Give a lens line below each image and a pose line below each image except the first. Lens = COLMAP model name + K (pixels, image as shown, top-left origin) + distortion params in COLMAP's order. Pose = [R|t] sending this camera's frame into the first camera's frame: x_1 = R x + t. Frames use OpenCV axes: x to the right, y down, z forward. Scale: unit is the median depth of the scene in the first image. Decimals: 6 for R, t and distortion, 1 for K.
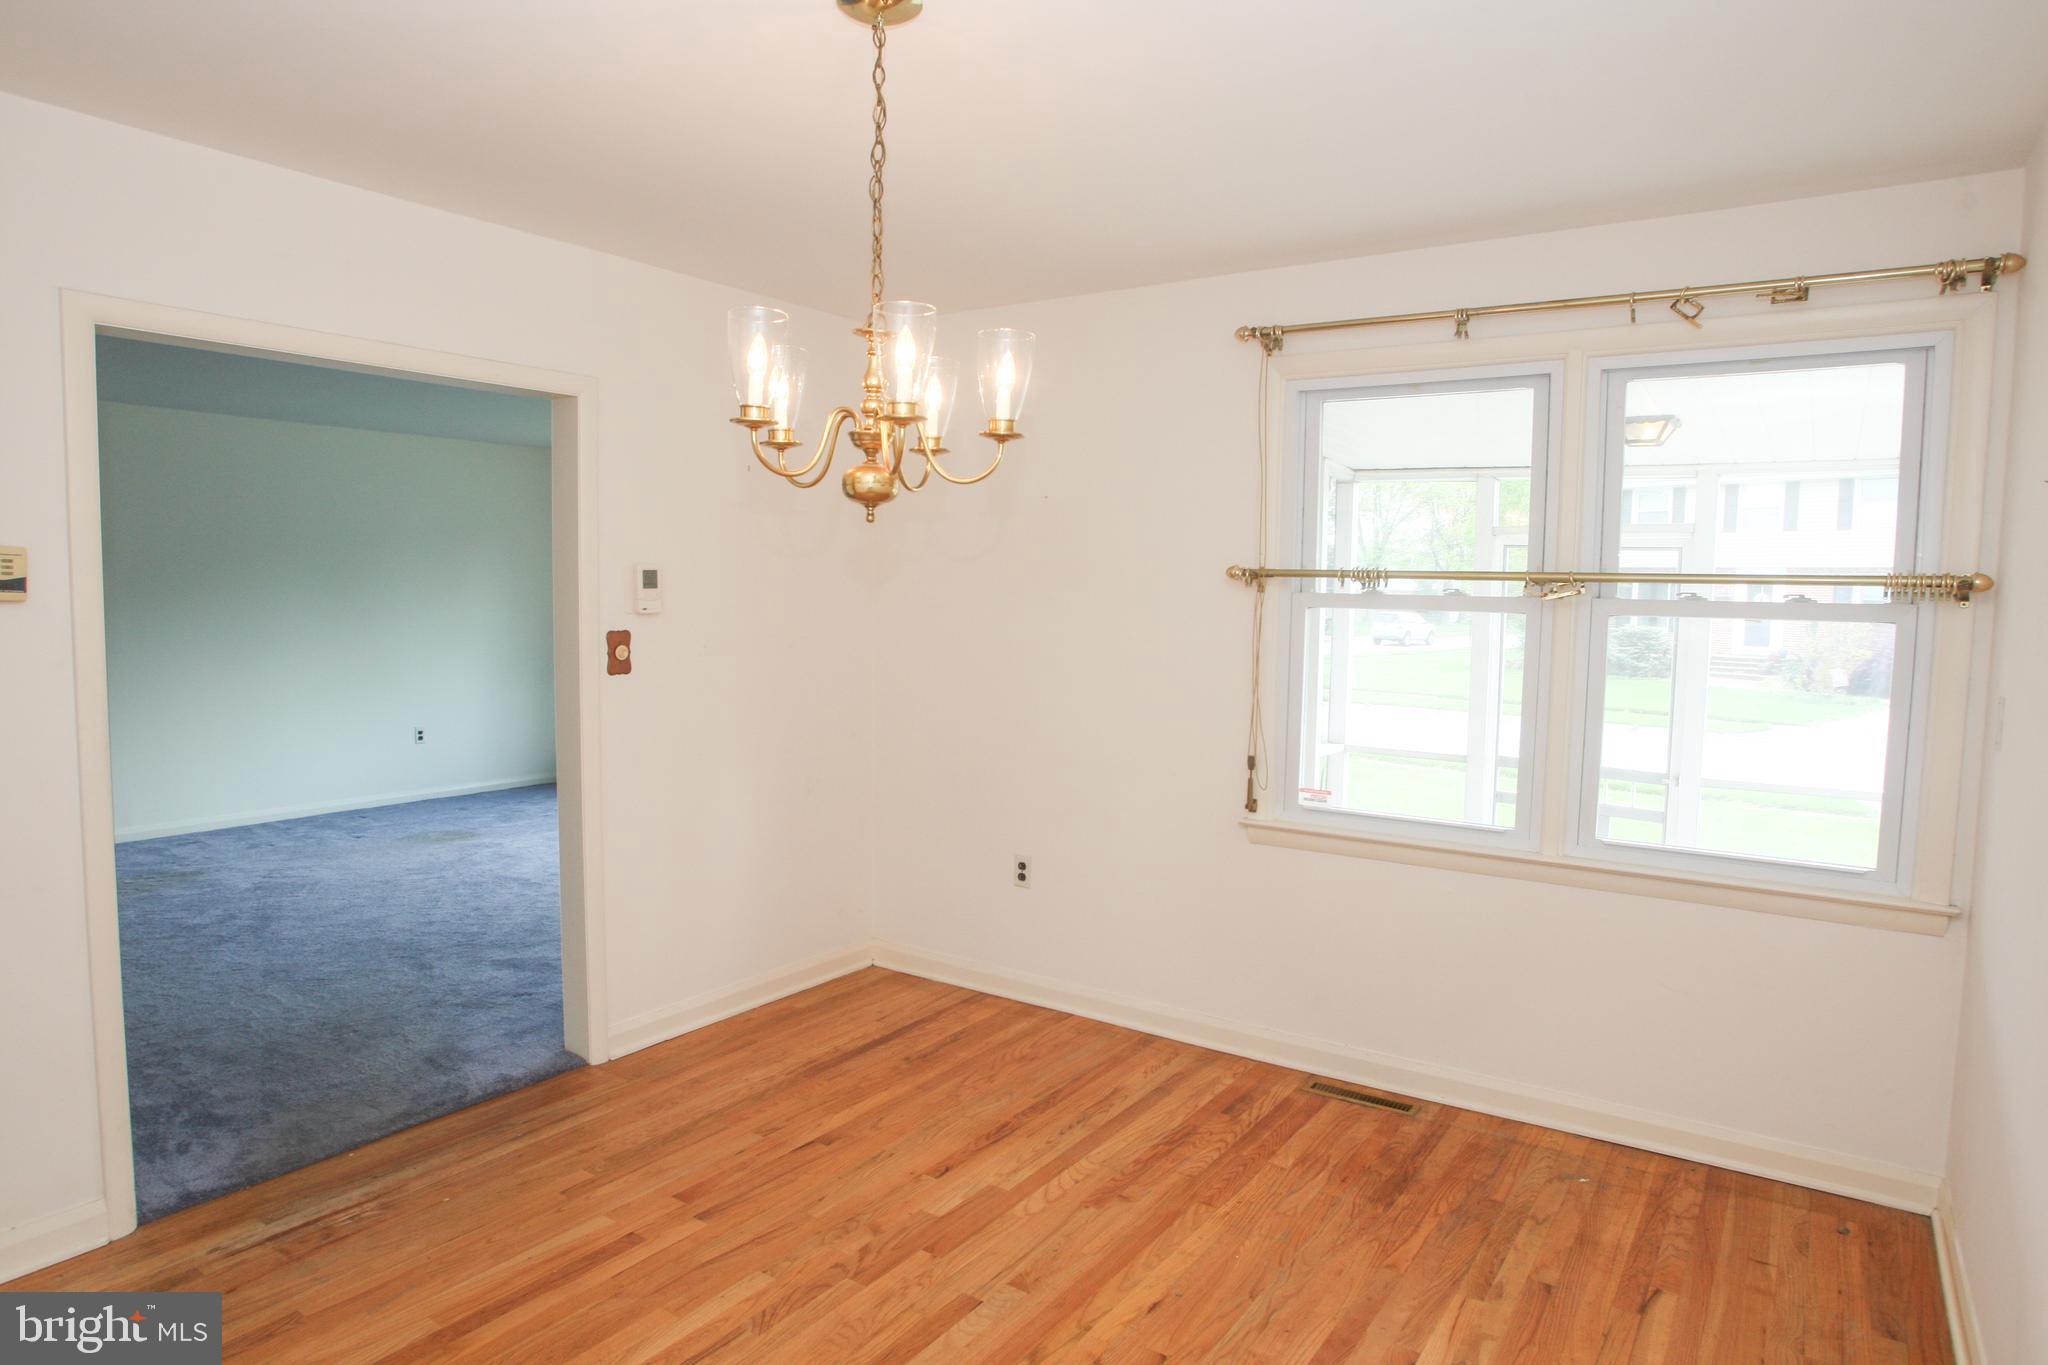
lens RADIAL K [[1229.3, 0, 1039.9], [0, 1229.3, 680.3], [0, 0, 1]] dist [-0.092601, 0.055335]
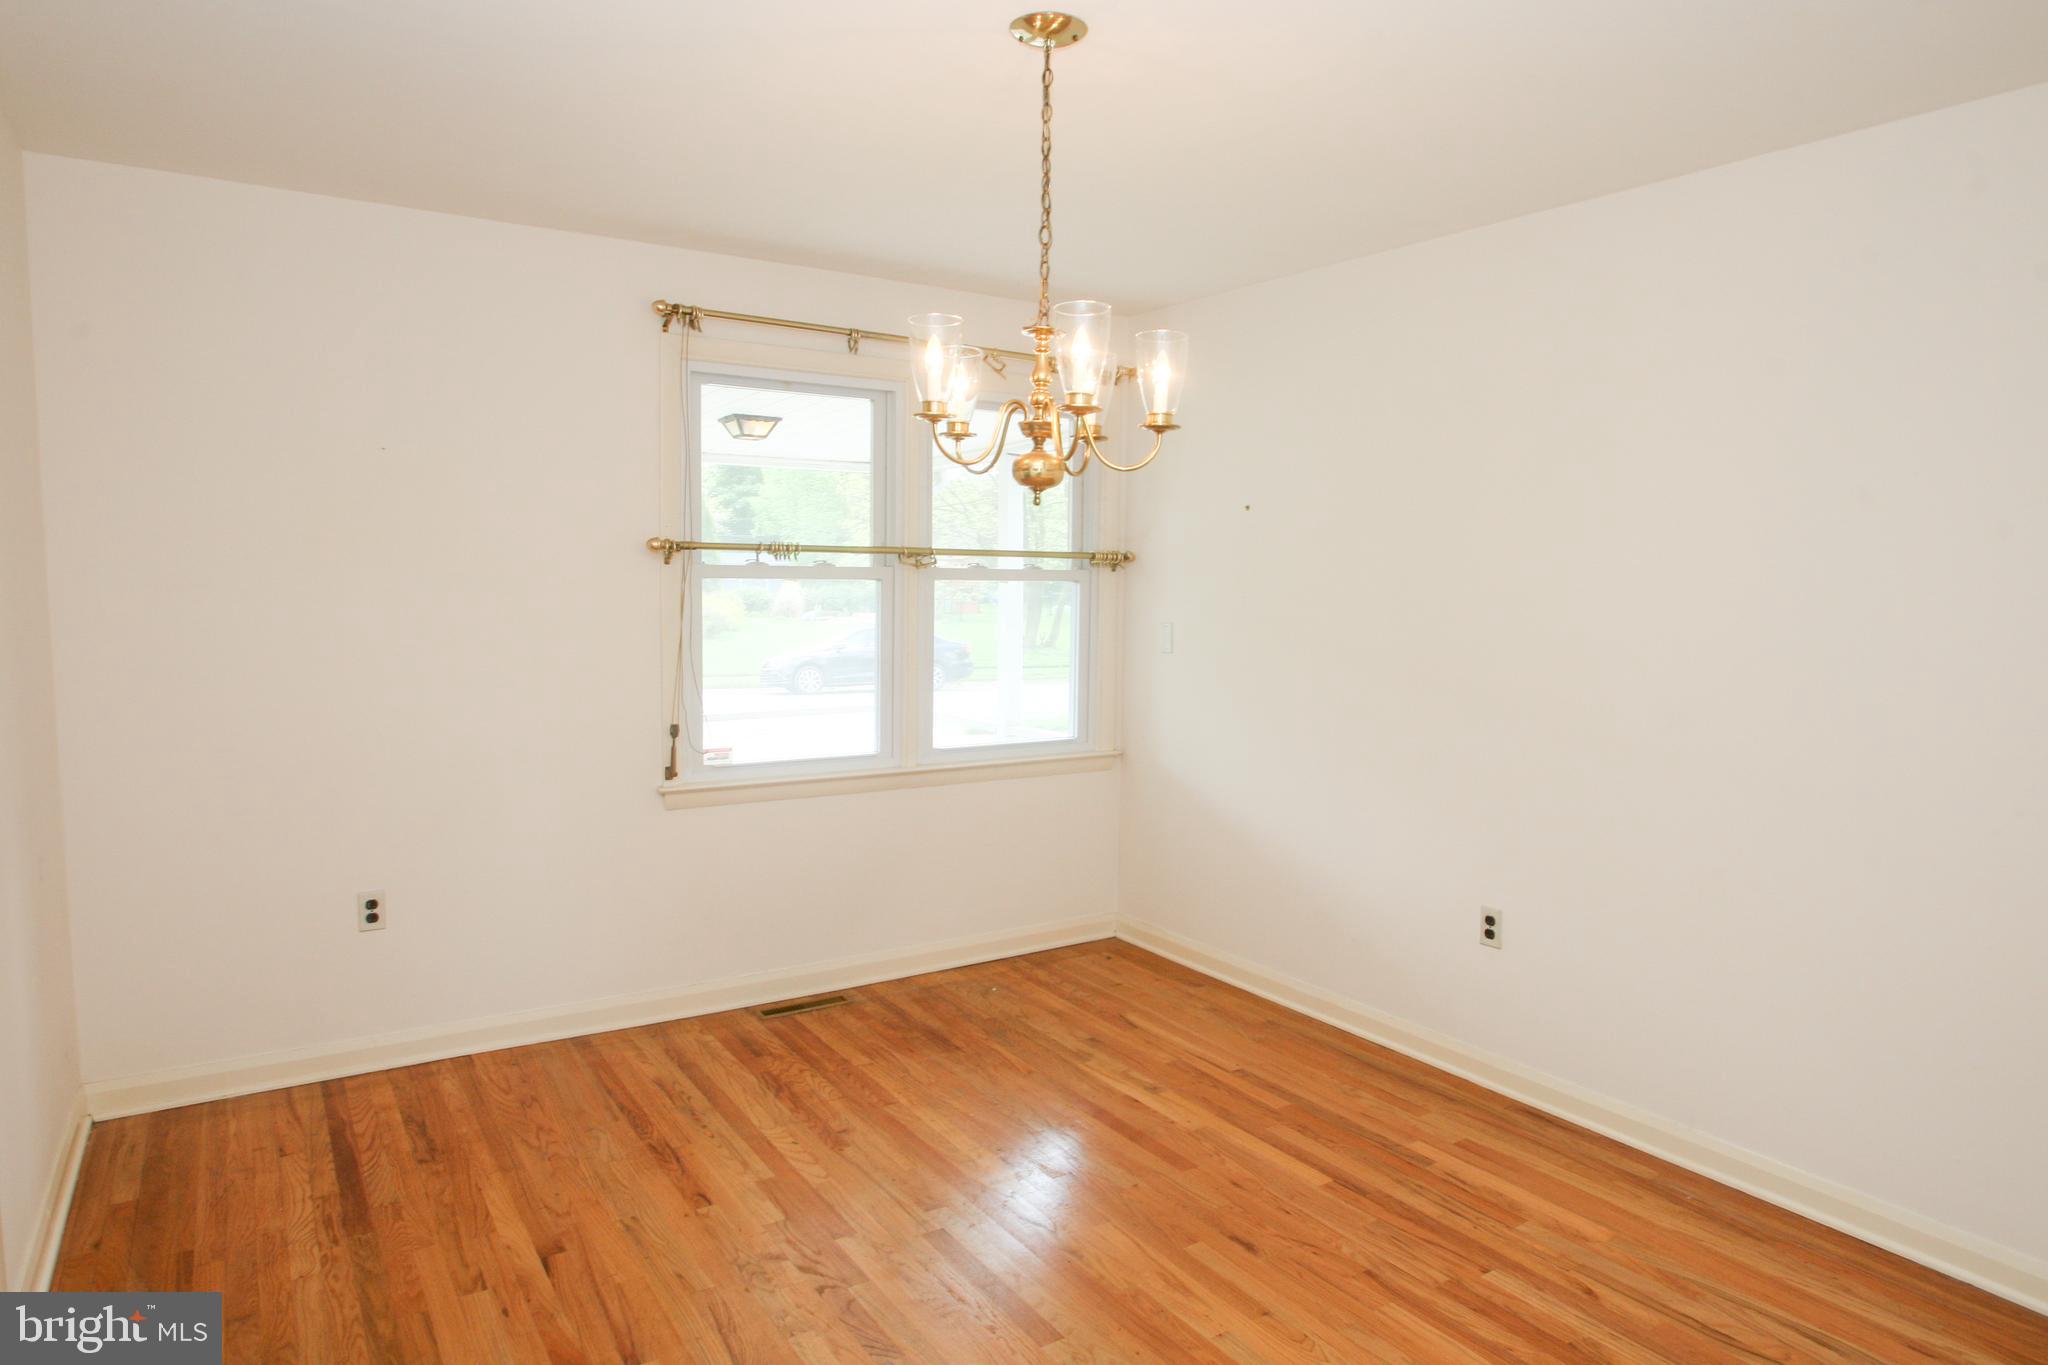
lens RADIAL K [[1229.3, 0, 1039.9], [0, 1229.3, 680.3], [0, 0, 1]] dist [-0.092601, 0.055335]
pose [[0.368292, -0.089955, 0.925348, -0.729546], [0.060975, 0.995502, 0.072506, -0.033650], [-0.927709, 0.029719, 0.372120, 0.376793]]
